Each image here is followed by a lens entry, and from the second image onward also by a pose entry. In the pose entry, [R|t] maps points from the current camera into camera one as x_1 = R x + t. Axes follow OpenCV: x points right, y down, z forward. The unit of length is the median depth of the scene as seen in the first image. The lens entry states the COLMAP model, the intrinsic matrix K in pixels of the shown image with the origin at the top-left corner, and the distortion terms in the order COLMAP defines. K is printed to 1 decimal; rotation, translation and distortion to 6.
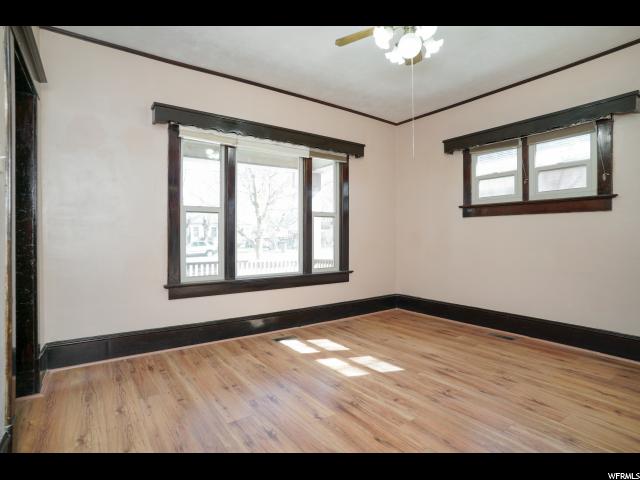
lens RADIAL K [[337.0, 0, 316.1], [0, 337.0, 238.1], [0, 0, 1]] dist [-0.079758, 0.044868]
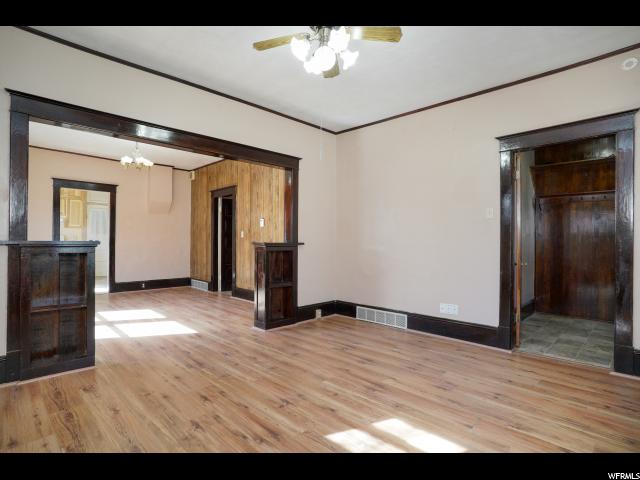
lens RADIAL K [[337.0, 0, 316.1], [0, 337.0, 238.1], [0, 0, 1]] dist [-0.079758, 0.044868]
pose [[-0.986197, -0.007146, -0.165422, 0.466018], [-0.007044, 0.999974, -0.001202, -0.023228], [0.165427, -0.000020, -0.986222, 1.966902]]
